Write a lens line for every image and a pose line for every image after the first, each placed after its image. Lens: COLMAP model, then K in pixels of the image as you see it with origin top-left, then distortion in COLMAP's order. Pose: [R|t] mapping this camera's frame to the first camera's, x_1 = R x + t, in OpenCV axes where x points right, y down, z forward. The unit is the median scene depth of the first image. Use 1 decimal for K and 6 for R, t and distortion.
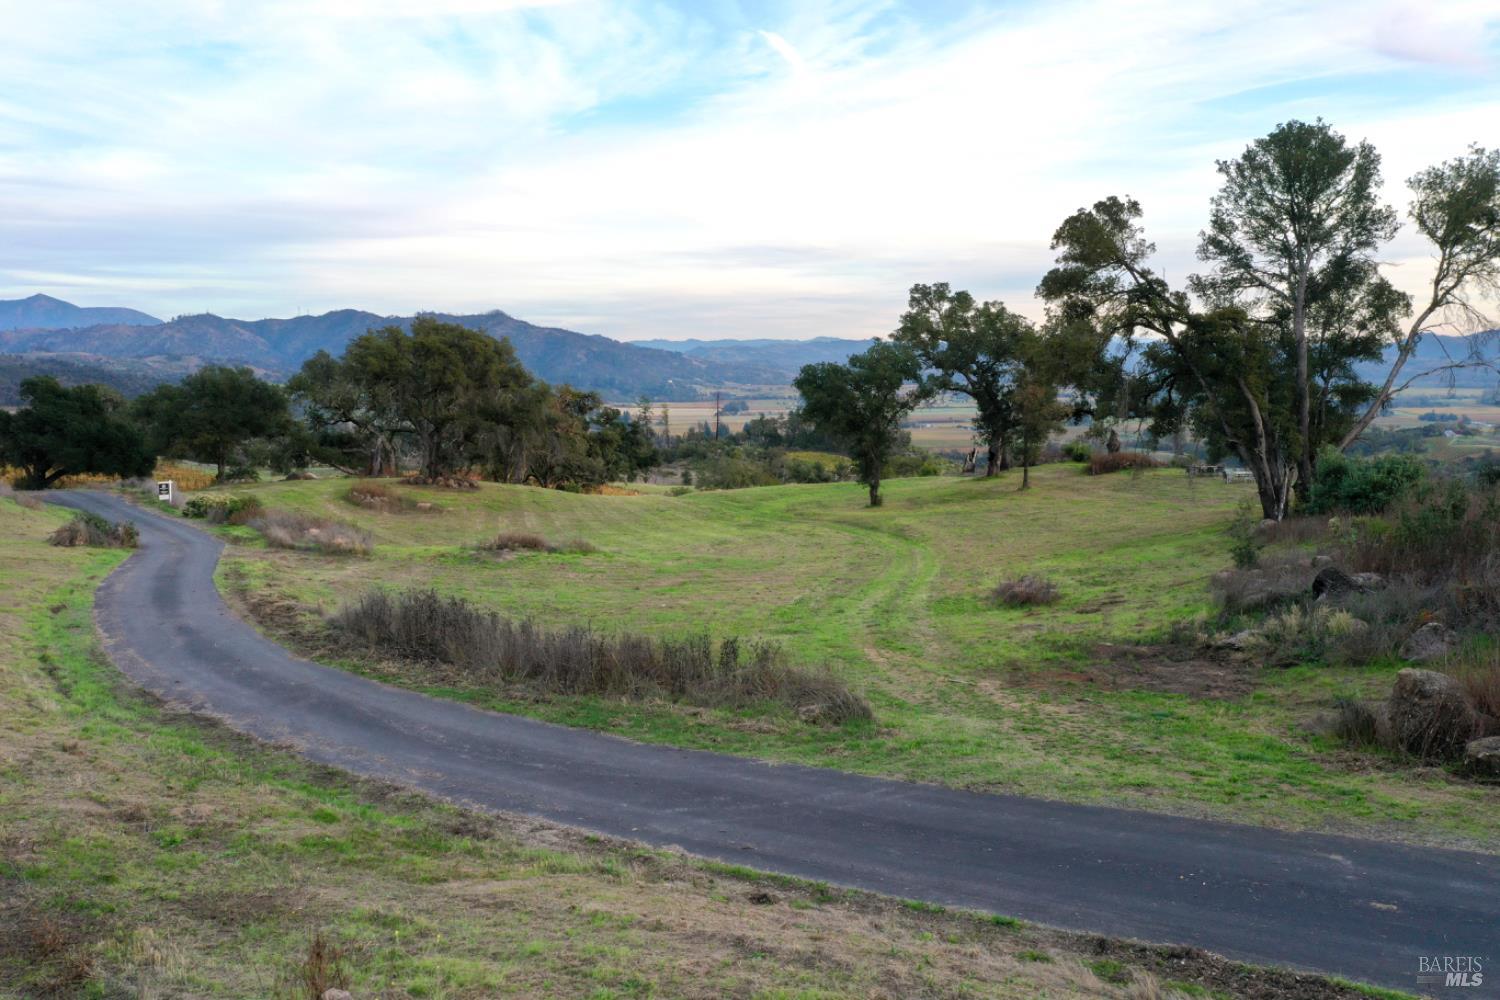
lens RADIAL K [[1184.5, 0, 748.7], [0, 1184.5, 494.7], [0, 0, 1]] dist [-0.003469, -0.004642]
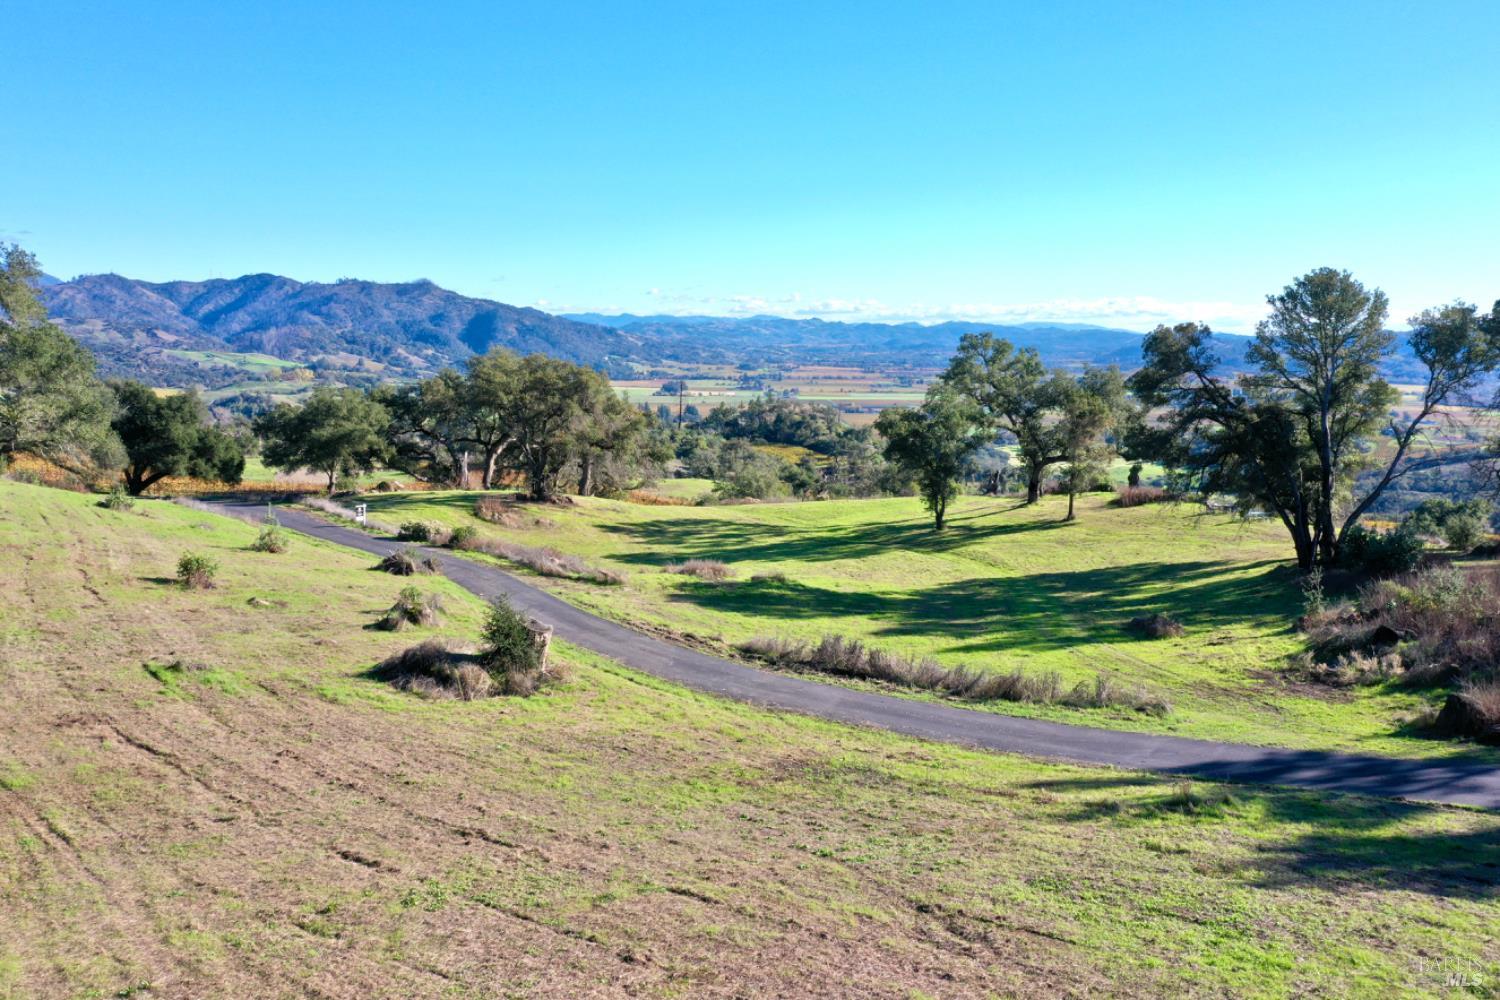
lens RADIAL K [[1226.5, 0, 748.5], [0, 1226.5, 493.8], [0, 0, 1]] dist [0.002883, -0.005365]
pose [[0.998333, 0.018125, 0.054793, -0.137992], [-0.018863, 0.999738, 0.012987, -0.035730], [-0.054543, -0.013999, 0.998413, -0.186583]]
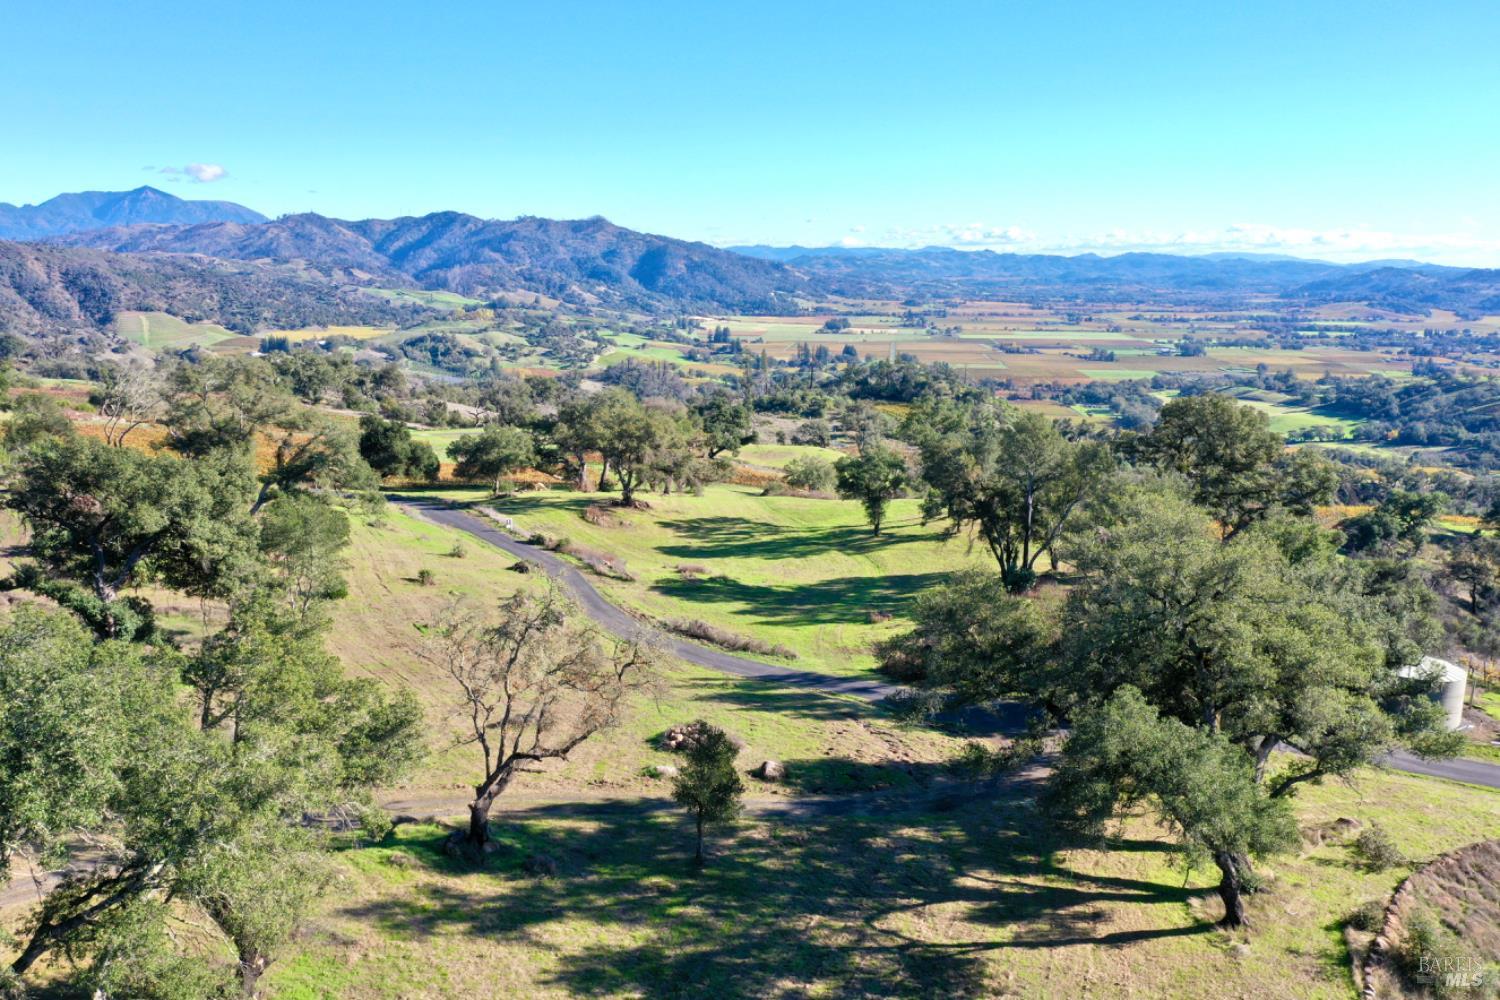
lens RADIAL K [[1223.7, 0, 748.9], [0, 1223.7, 495.4], [0, 0, 1]] dist [-0.000211, -0.005836]
pose [[0.996154, 0.038576, -0.078670, 0.052457], [-0.032836, 0.996792, 0.072984, -0.166998], [0.081233, -0.070120, 0.994226, -0.788090]]
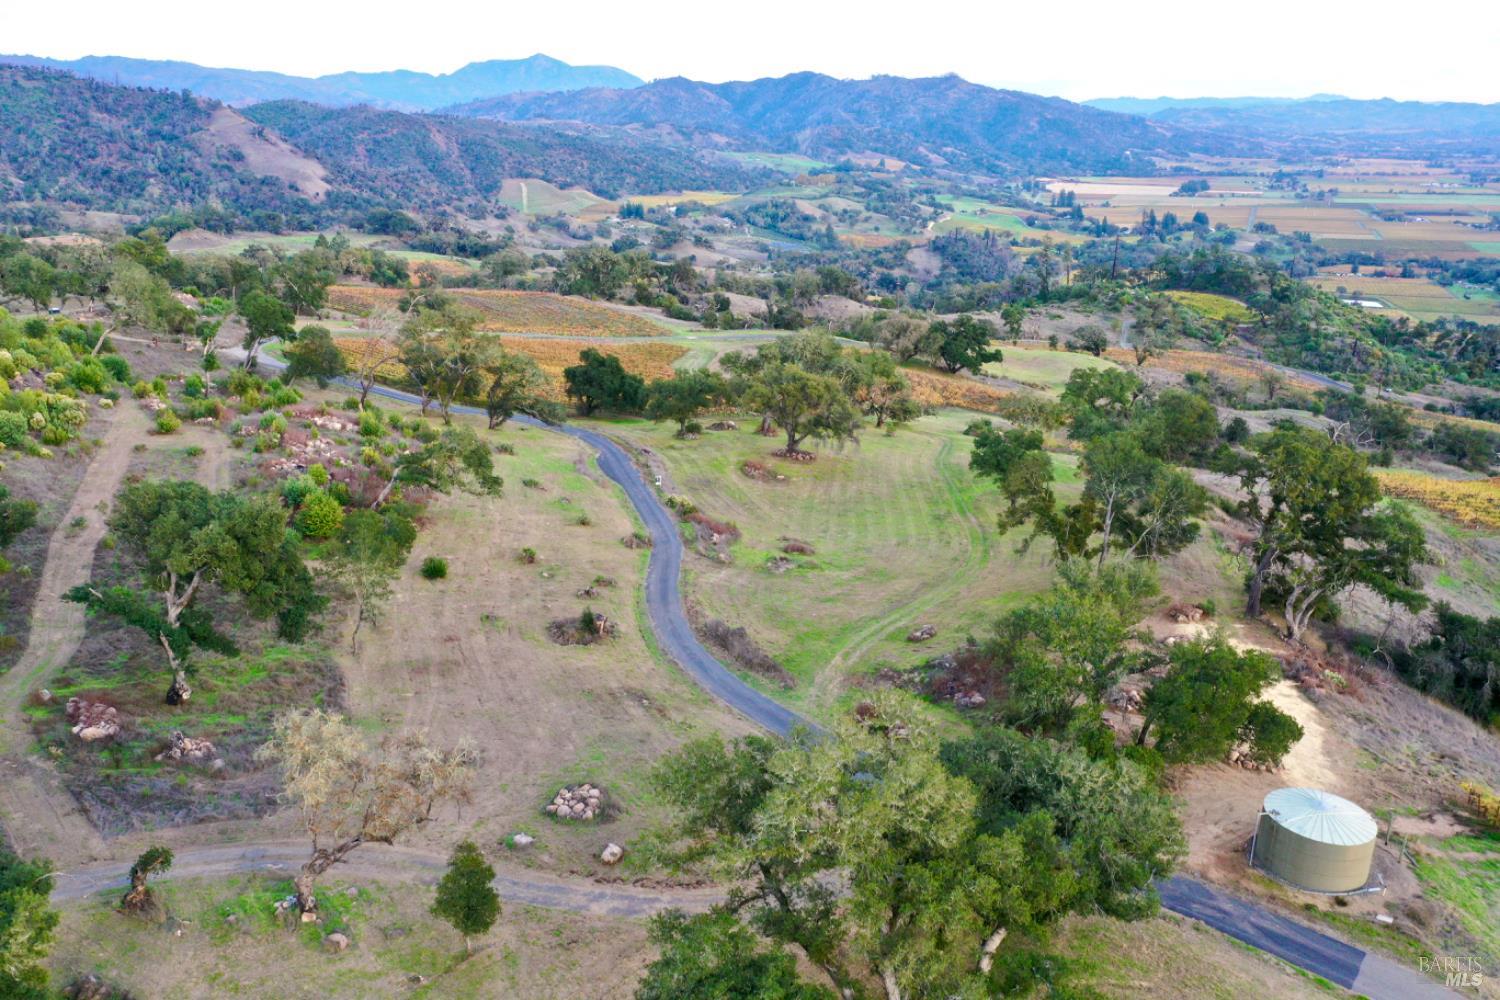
lens RADIAL K [[1186.2, 0, 748.7], [0, 1186.2, 494.4], [0, 0, 1]] dist [-0.001304, -0.005866]
pose [[0.932472, 0.116711, -0.341870, 0.317132], [-0.048211, 0.978111, 0.202420, -0.333463], [0.358011, -0.172269, 0.917688, -0.732067]]
